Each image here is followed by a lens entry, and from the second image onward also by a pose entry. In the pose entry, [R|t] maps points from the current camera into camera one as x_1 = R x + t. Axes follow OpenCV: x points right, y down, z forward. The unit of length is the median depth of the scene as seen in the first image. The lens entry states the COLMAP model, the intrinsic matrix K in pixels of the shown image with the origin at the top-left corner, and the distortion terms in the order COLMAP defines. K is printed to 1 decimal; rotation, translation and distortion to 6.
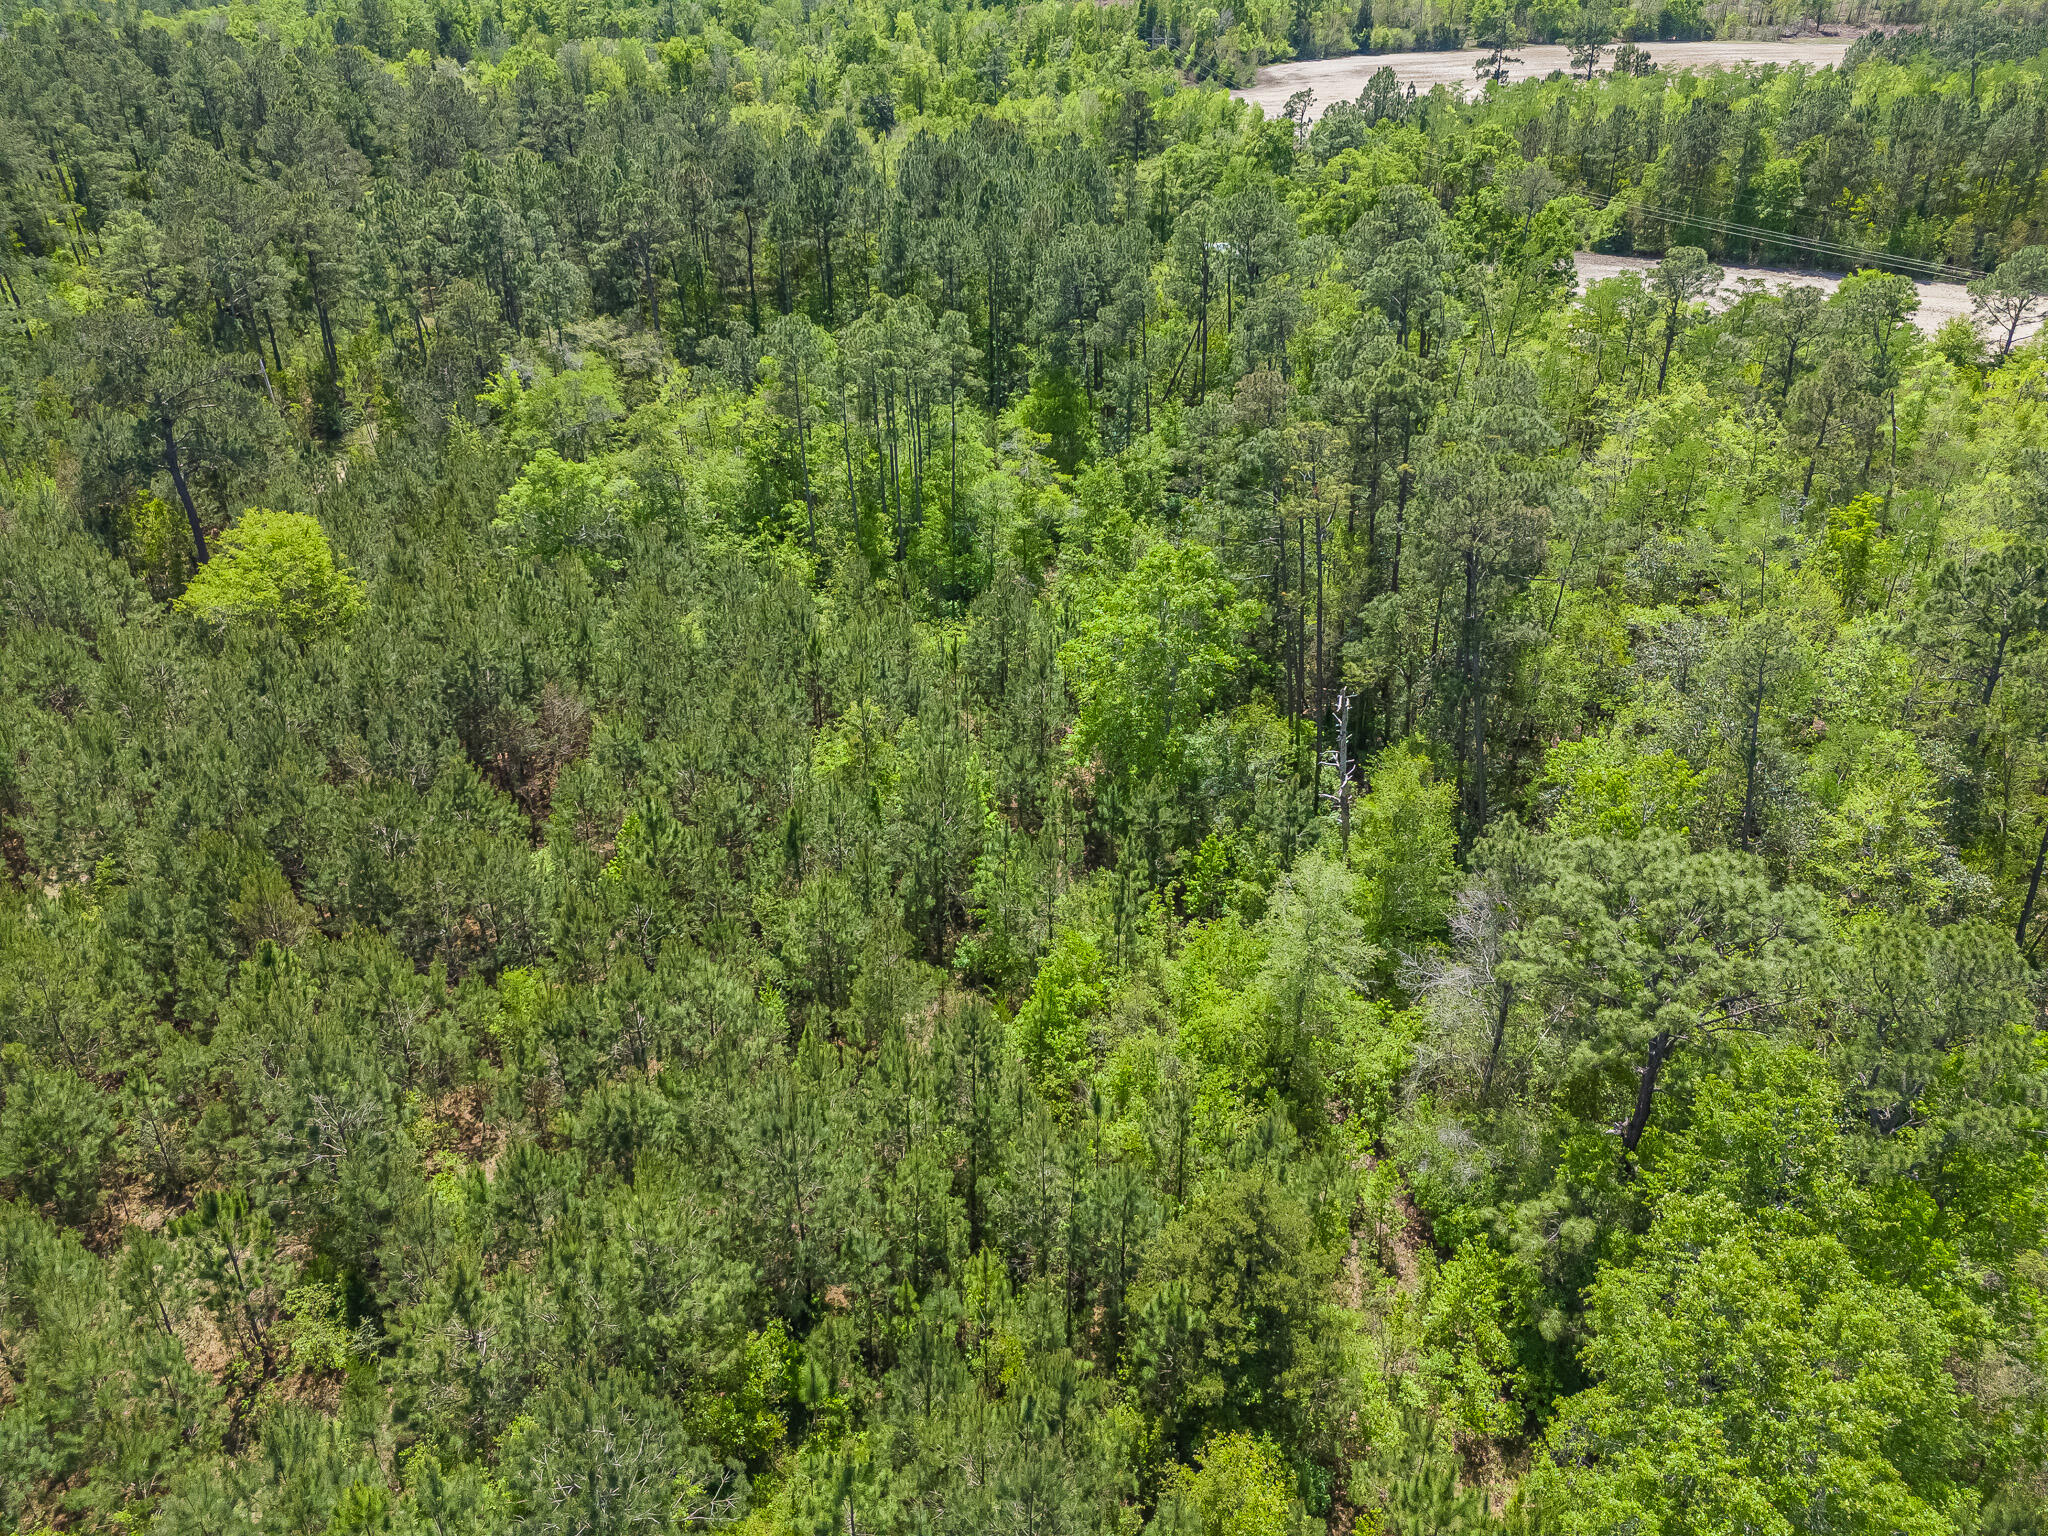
lens RADIAL K [[1548.6, 0, 1024.0], [0, 1548.6, 768.0], [0, 0, 1]] dist [0.097978, -0.068594]
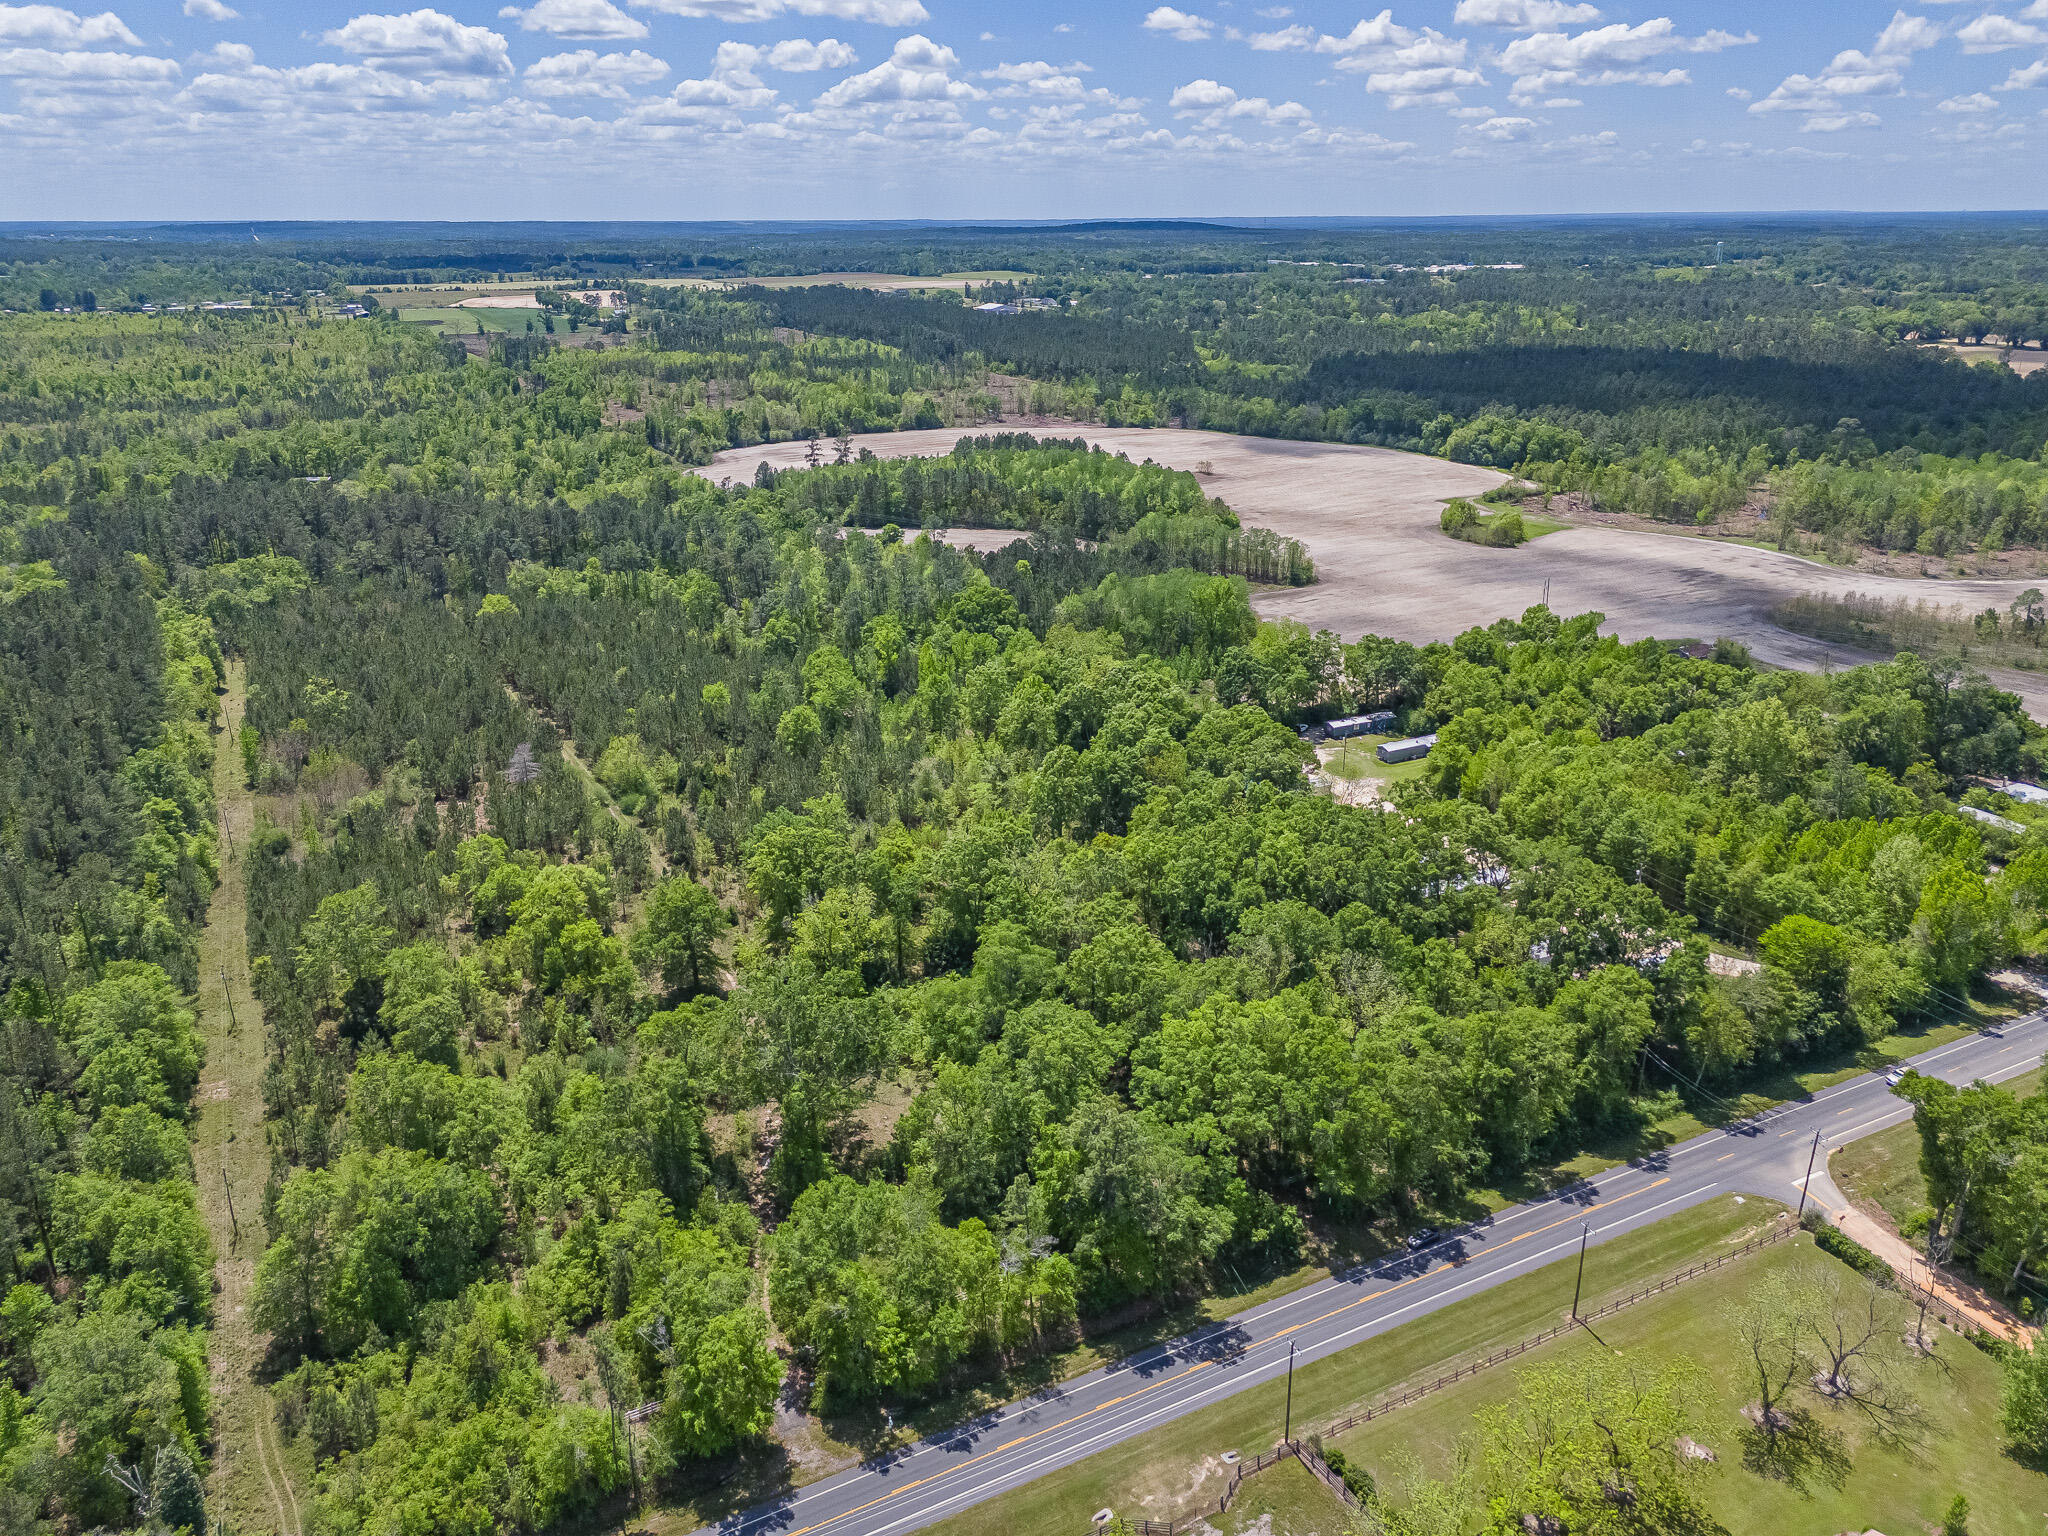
lens RADIAL K [[1488.4, 0, 1024.0], [0, 1488.4, 768.0], [0, 0, 1]] dist [0.085633, -0.088199]
pose [[0.946143, -0.121029, 0.300276, -0.128352], [0.172987, 0.972984, -0.152896, 0.397103], [-0.273659, 0.196605, 0.941519, -1.077206]]
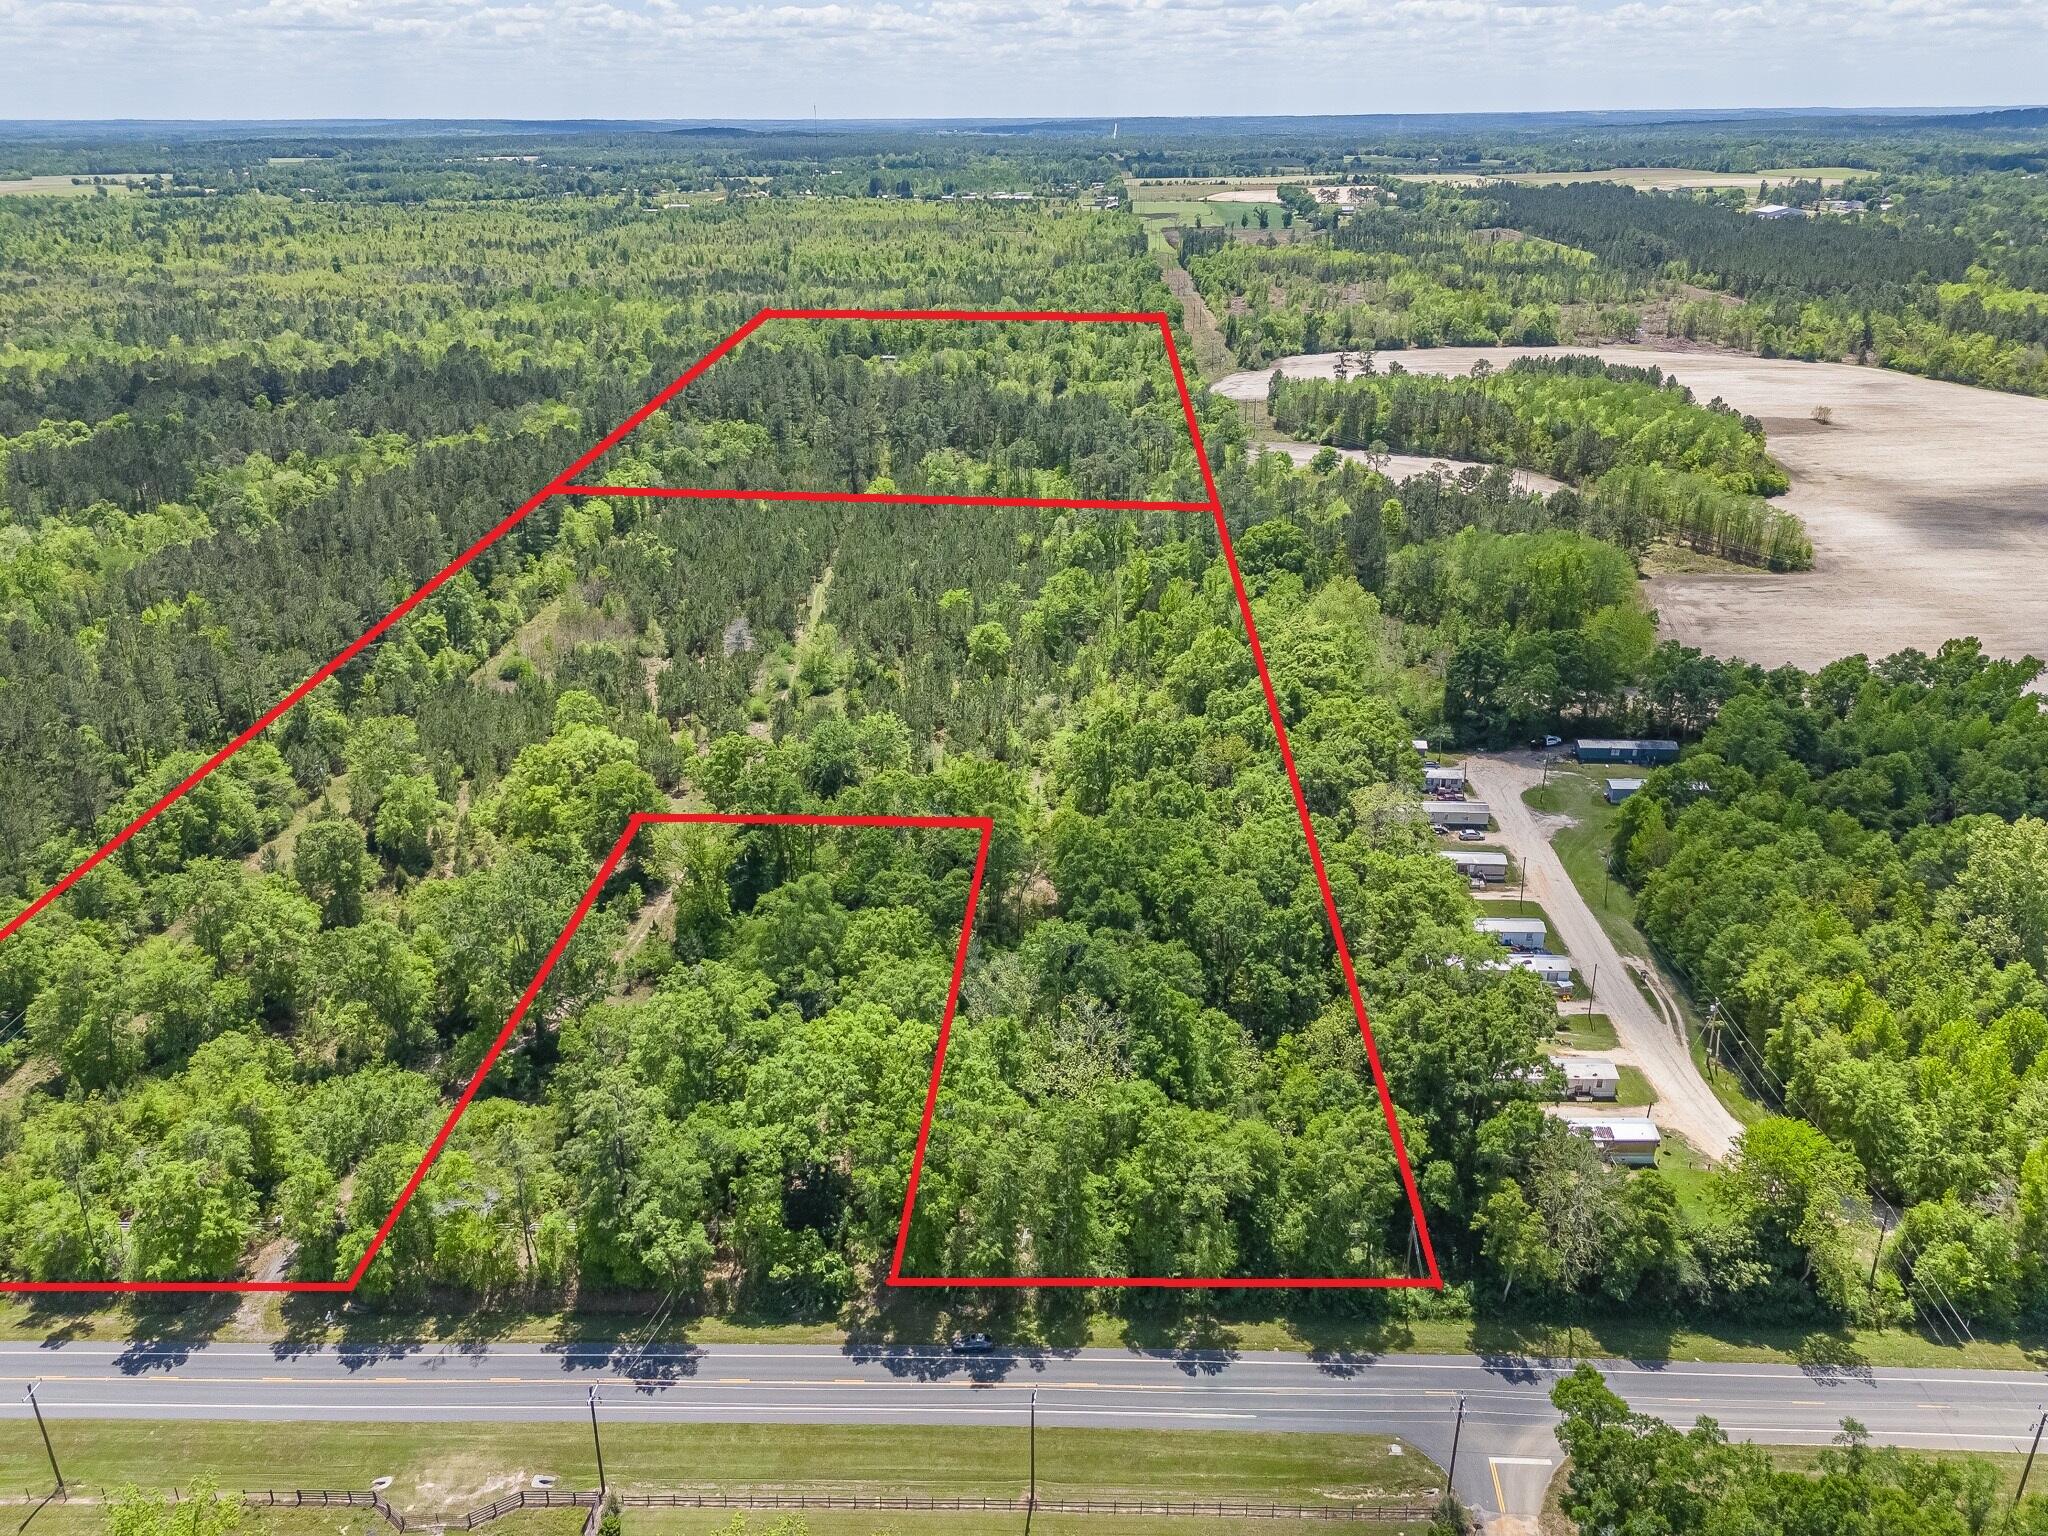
lens RADIAL K [[1488.4, 0, 1024.0], [0, 1488.4, 768.0], [0, 0, 1]] dist [0.085633, -0.088199]
pose [[0.984423, 0.062230, -0.164437, 0.235794], [-0.081828, 0.989963, -0.115232, 0.382541], [0.155615, 0.126892, 0.979634, -1.038255]]
